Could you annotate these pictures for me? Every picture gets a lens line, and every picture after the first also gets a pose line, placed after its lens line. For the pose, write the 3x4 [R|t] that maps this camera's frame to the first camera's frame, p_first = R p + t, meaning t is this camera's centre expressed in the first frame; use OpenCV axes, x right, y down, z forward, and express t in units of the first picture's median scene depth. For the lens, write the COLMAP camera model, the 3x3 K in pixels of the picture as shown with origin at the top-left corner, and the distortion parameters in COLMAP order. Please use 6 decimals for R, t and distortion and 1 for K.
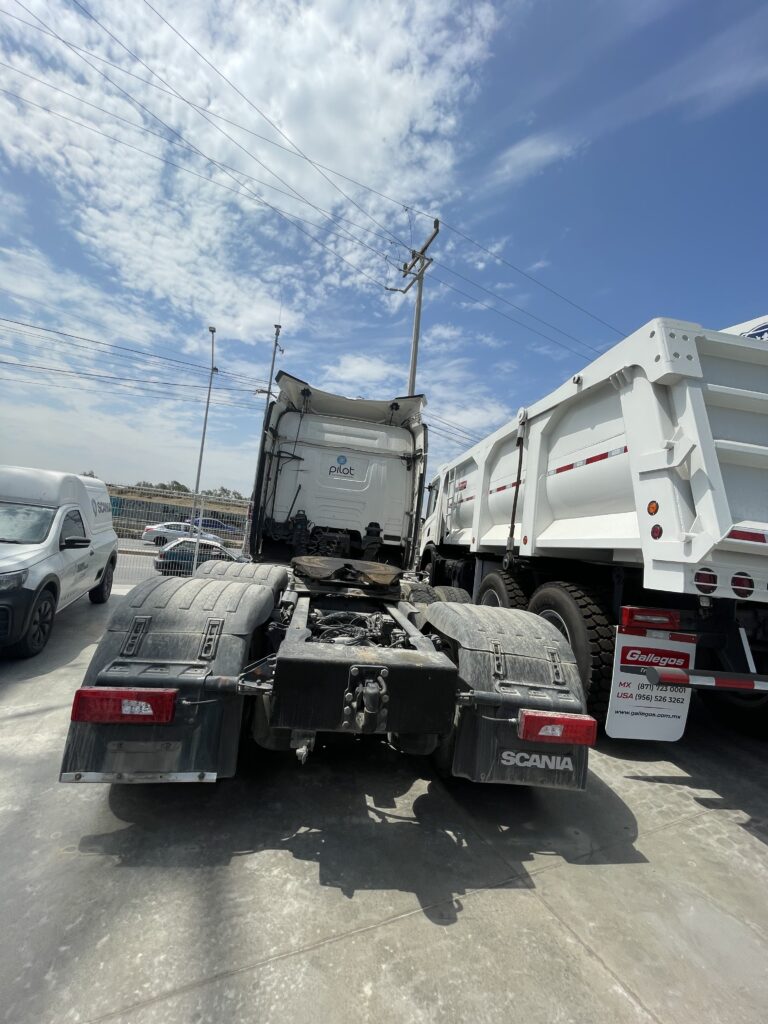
lens RADIAL K [[415.7, 0, 384.0], [0, 415.7, 512.0], [0, 0, 1]] dist [-0.000477, -0.000375]
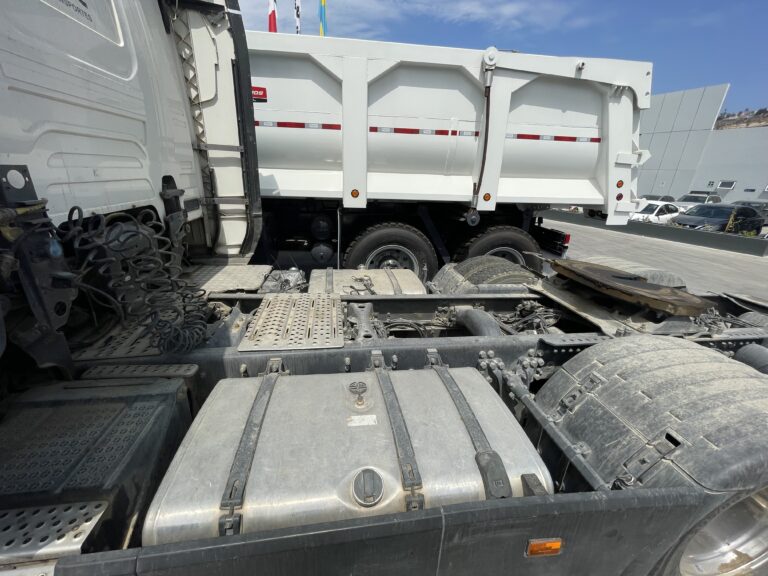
lens RADIAL K [[311.8, 0, 388.5], [0, 311.8, 286.4], [0, 0, 1]] dist [-0.000477, -0.000375]
pose [[0.007537, -0.444529, 0.895733, -0.785055], [-0.117796, 0.889127, 0.442242, -0.089474], [-0.993009, -0.108847, -0.045663, 1.816643]]
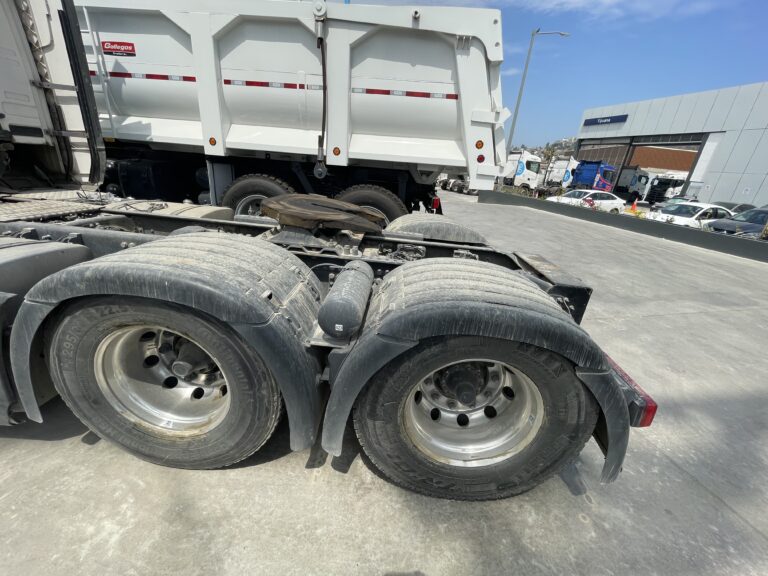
lens RADIAL K [[311.8, 0, 388.5], [0, 311.8, 286.4], [0, 0, 1]] dist [-0.000477, -0.000375]
pose [[0.207676, -0.441359, 0.872968, -0.822159], [-0.135375, 0.870870, 0.472504, -0.053655], [-0.968785, -0.216306, 0.121110, 0.935901]]
